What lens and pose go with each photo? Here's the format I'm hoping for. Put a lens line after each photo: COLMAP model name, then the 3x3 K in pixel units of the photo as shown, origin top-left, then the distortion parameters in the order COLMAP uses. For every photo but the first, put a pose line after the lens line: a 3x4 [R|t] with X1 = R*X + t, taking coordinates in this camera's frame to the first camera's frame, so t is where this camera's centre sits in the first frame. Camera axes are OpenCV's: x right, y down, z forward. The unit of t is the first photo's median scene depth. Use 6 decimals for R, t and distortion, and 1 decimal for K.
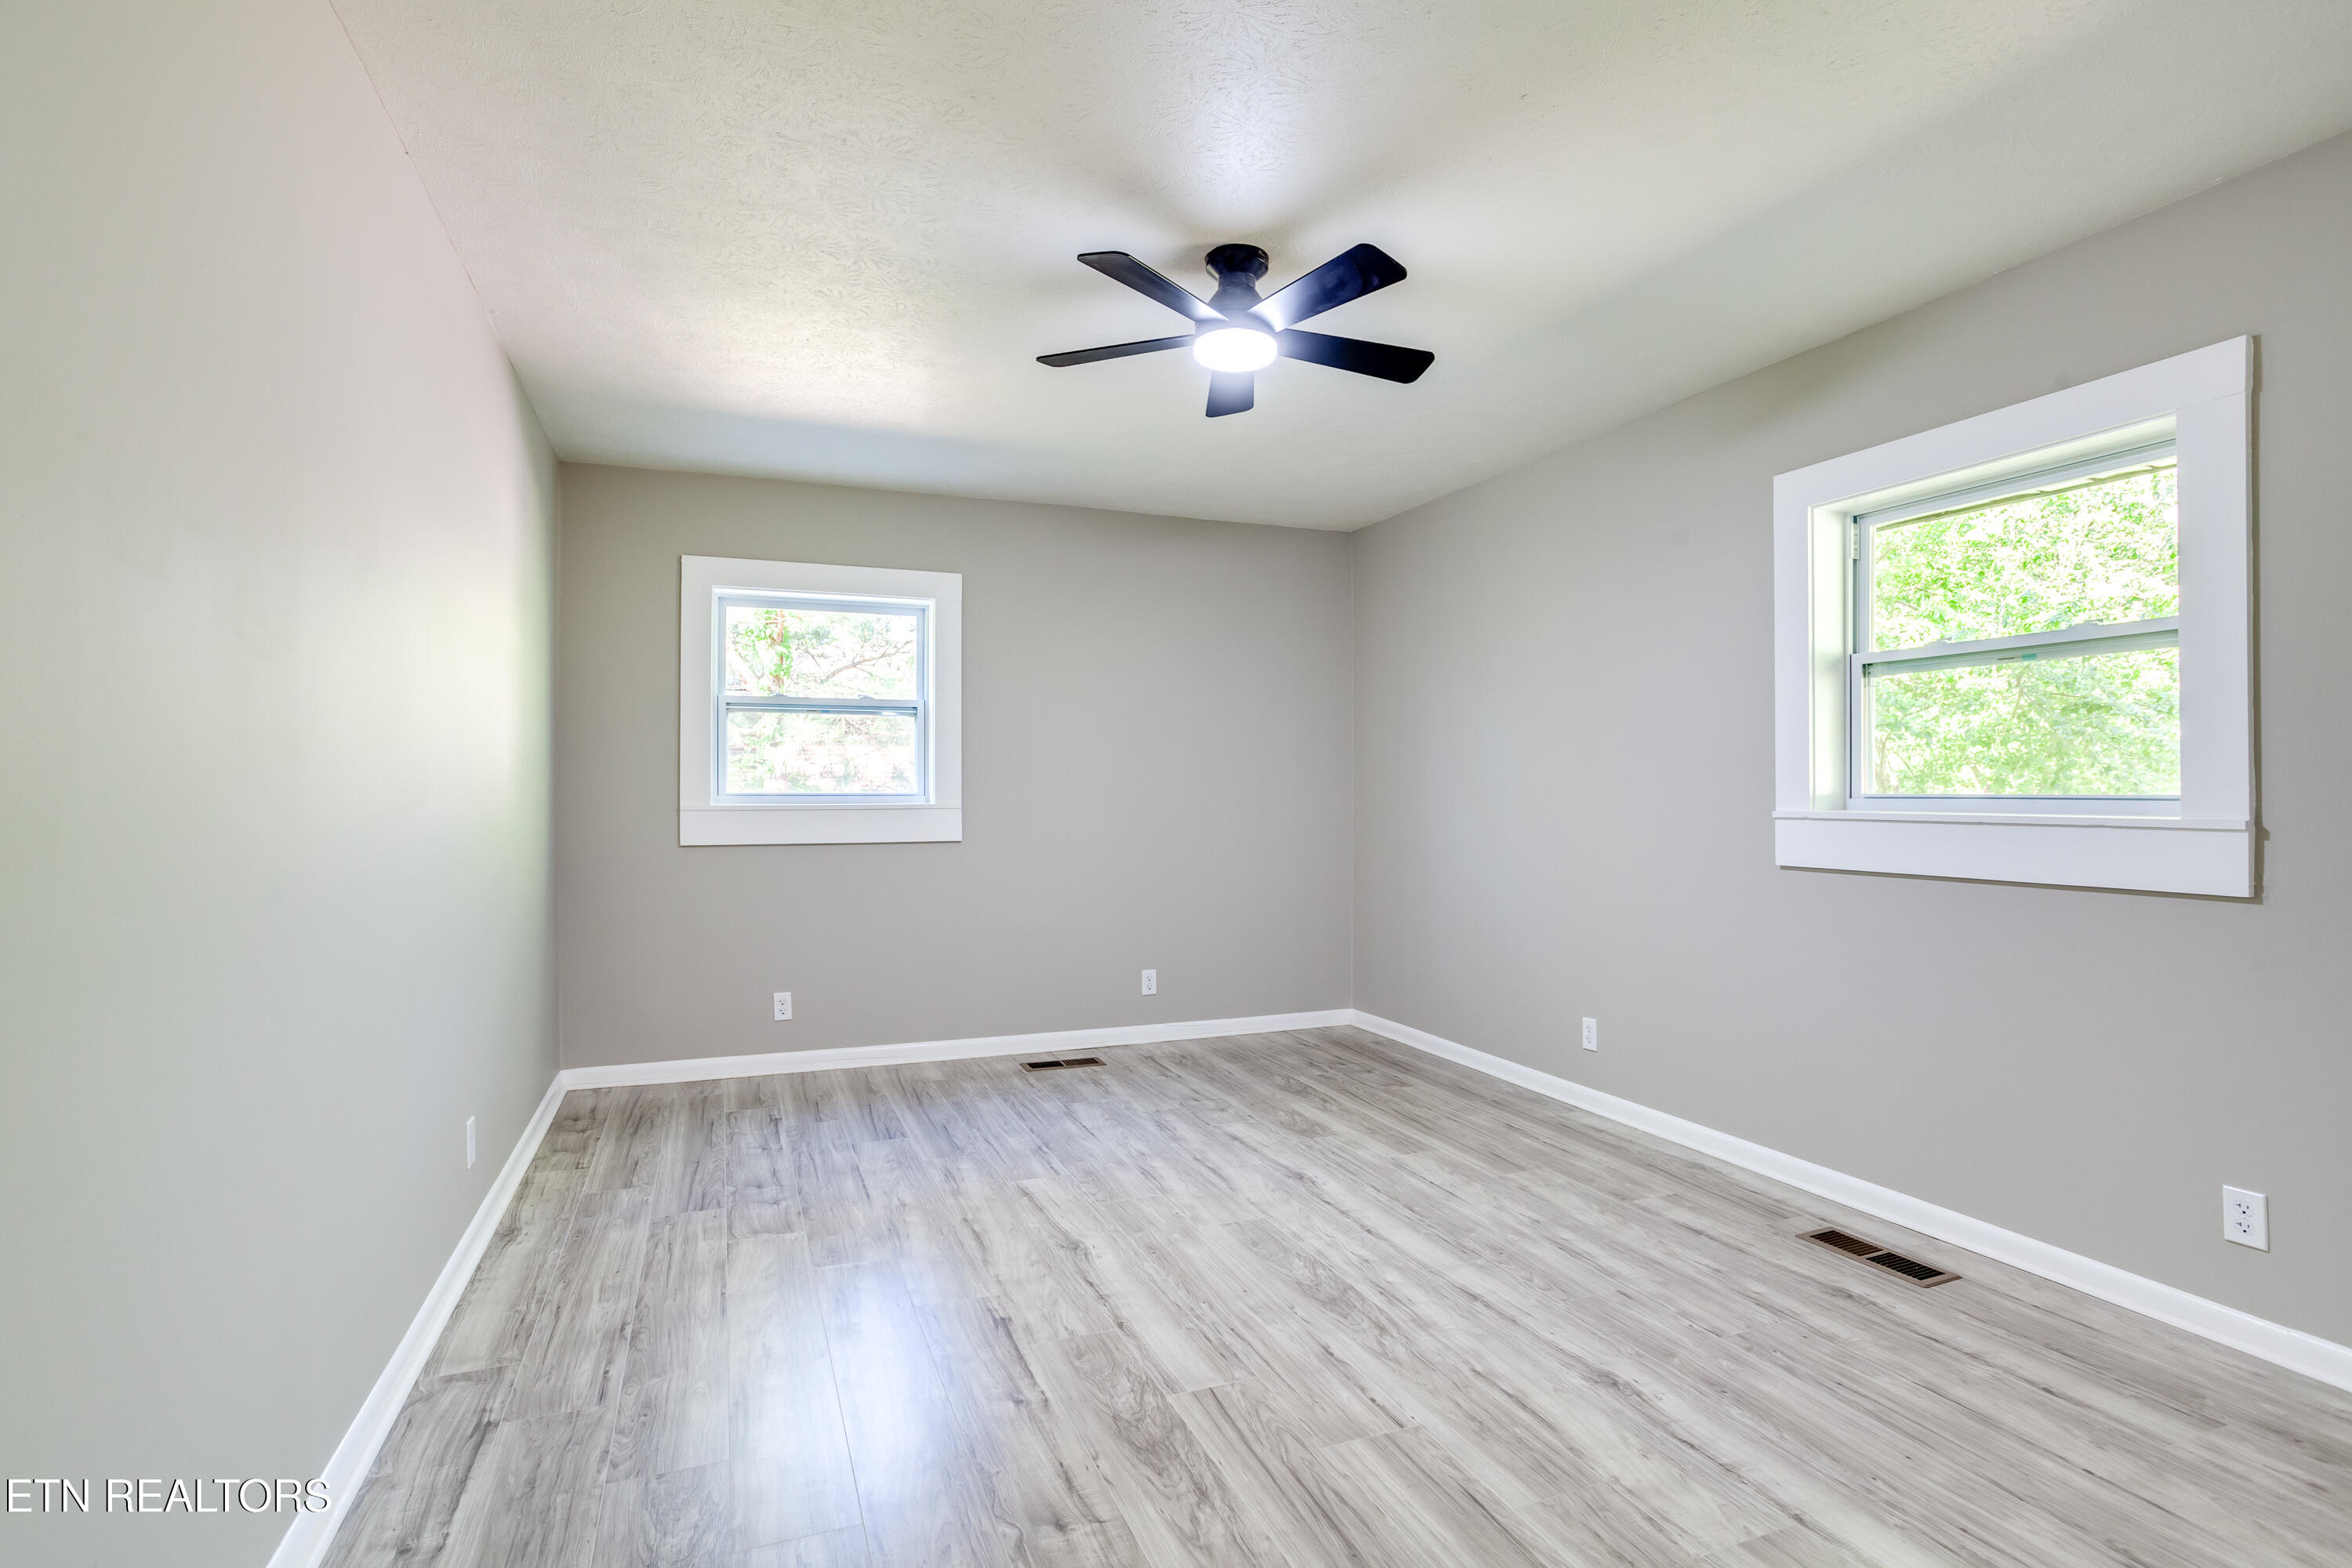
lens RADIAL K [[1156.0, 0, 1175.1], [0, 1156.0, 791.1], [0, 0, 1]] dist [-0.052226, 0.036273]
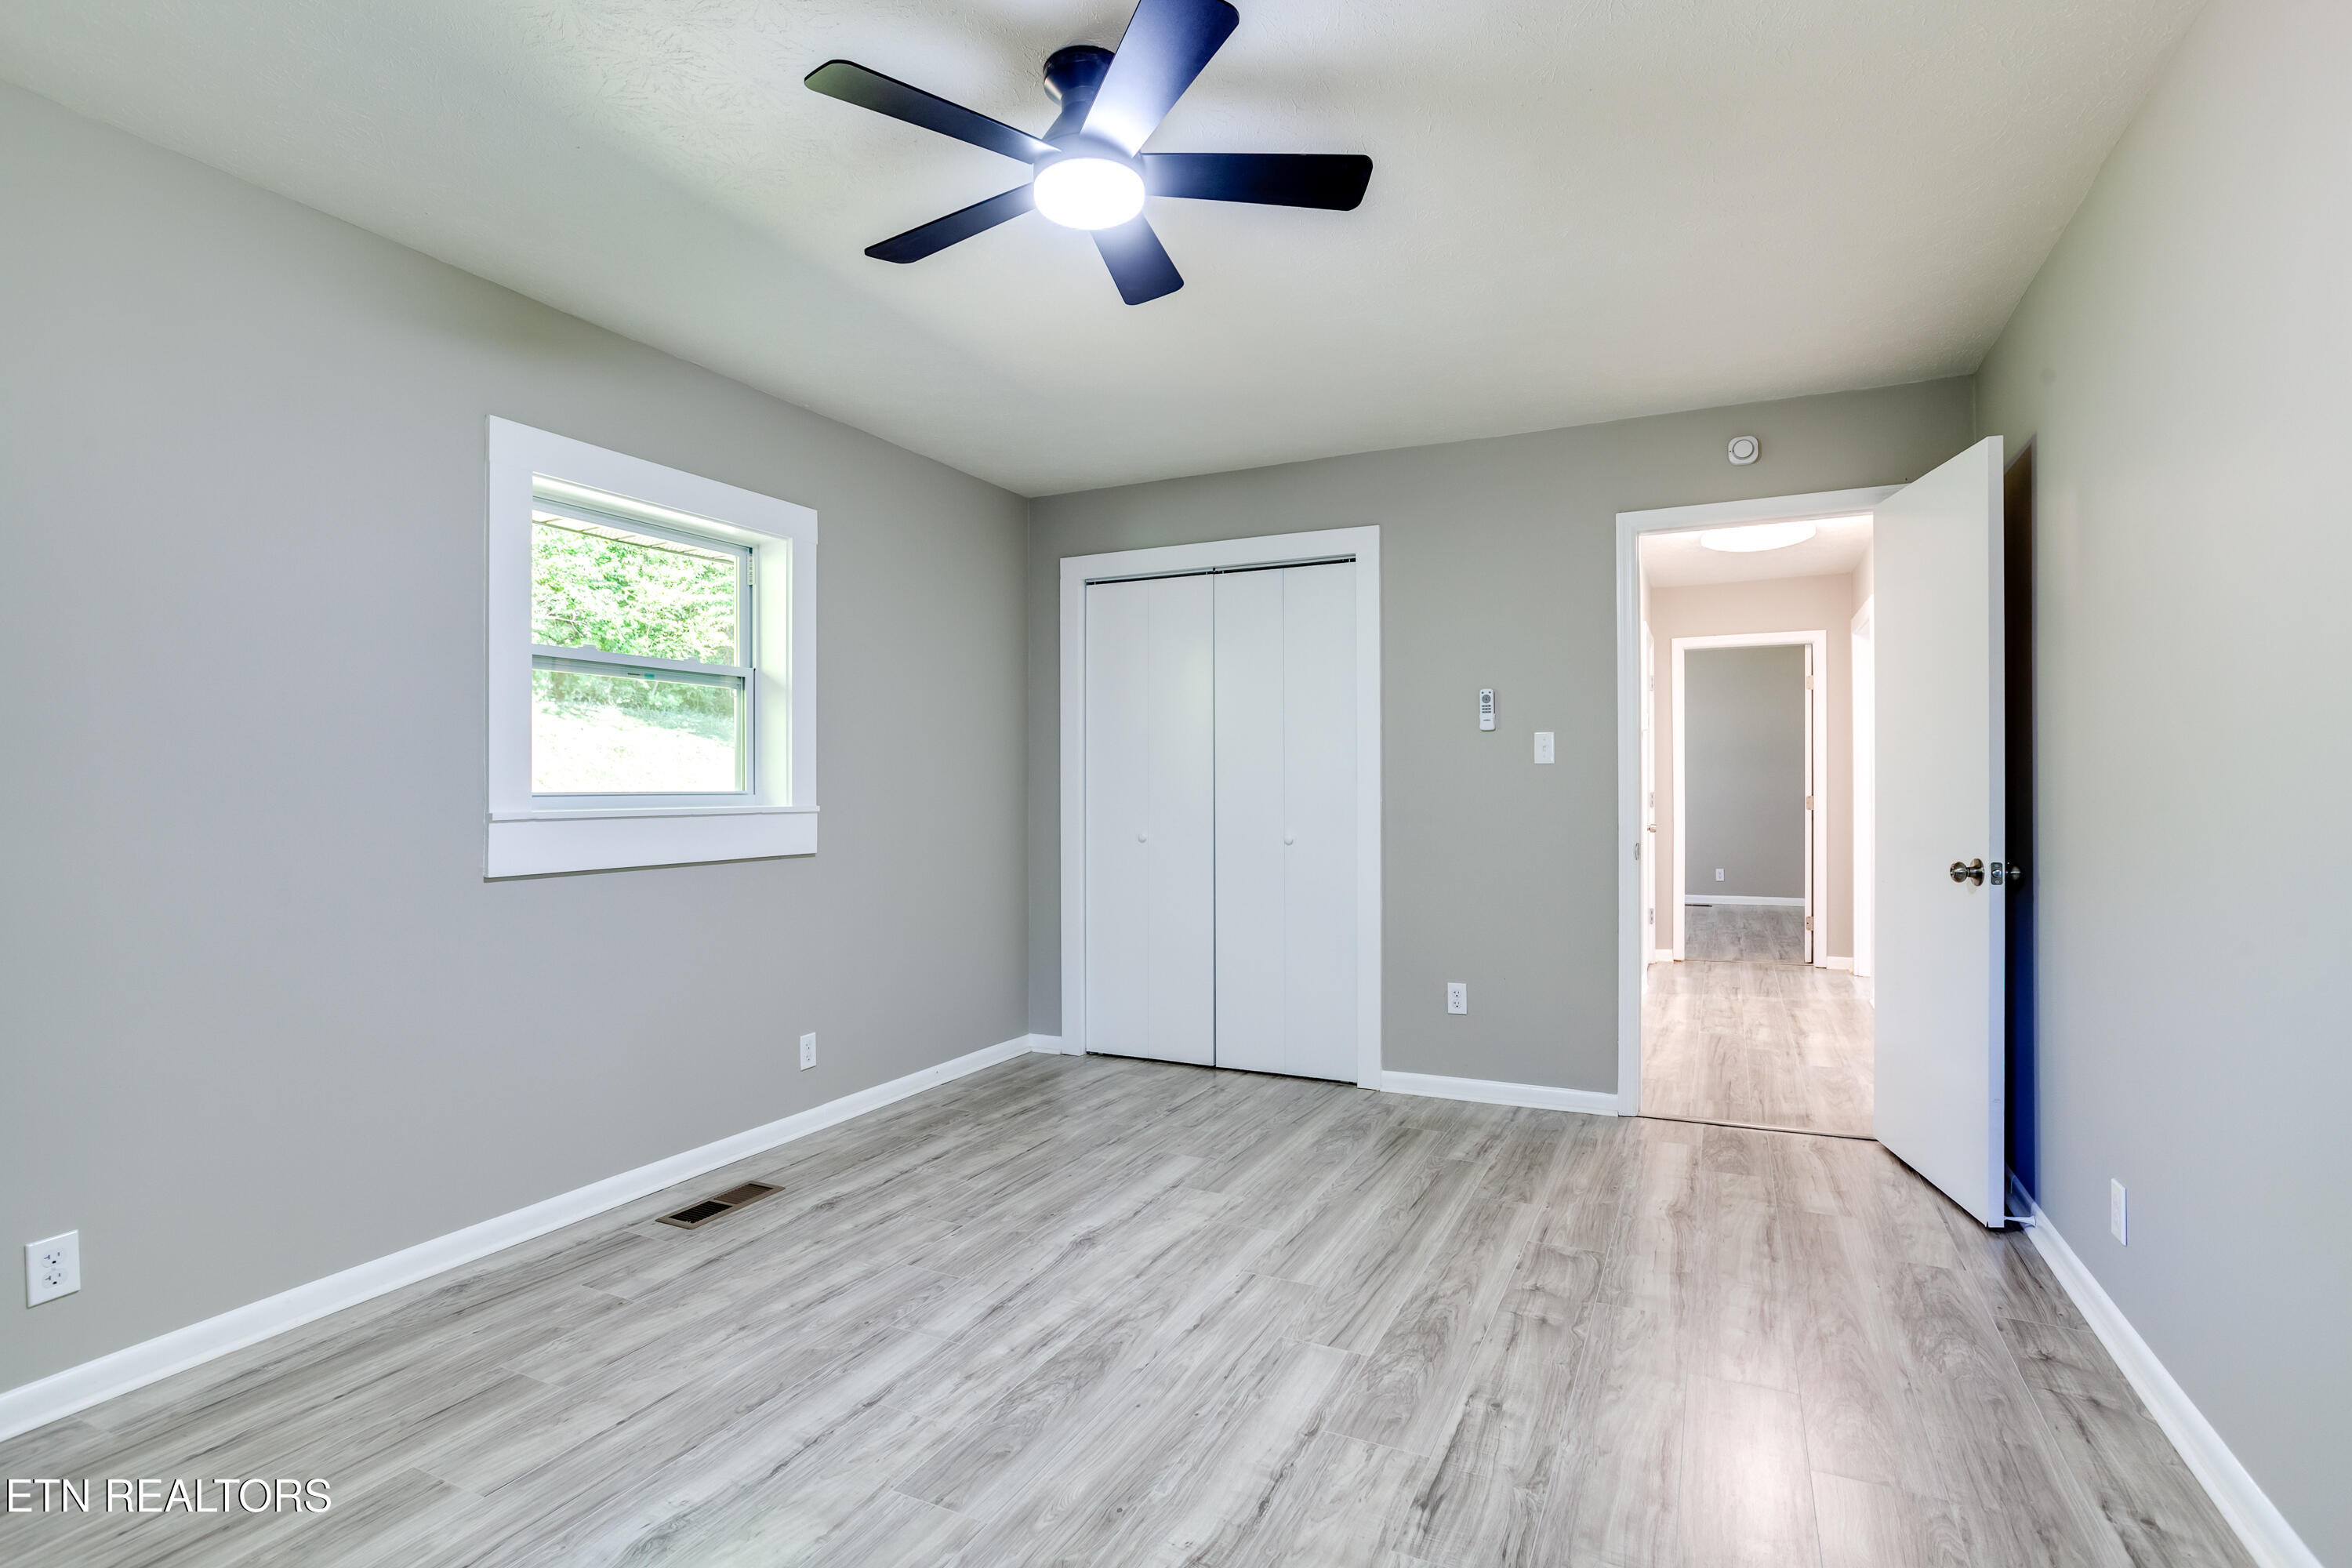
lens RADIAL K [[1156.0, 0, 1175.1], [0, 1156.0, 791.1], [0, 0, 1]] dist [-0.052226, 0.036273]
pose [[-0.679071, 0.002600, 0.734068, -0.557028], [0.005863, 0.999981, 0.001881, 0.002162], [-0.734049, 0.005581, -0.679073, 1.550499]]
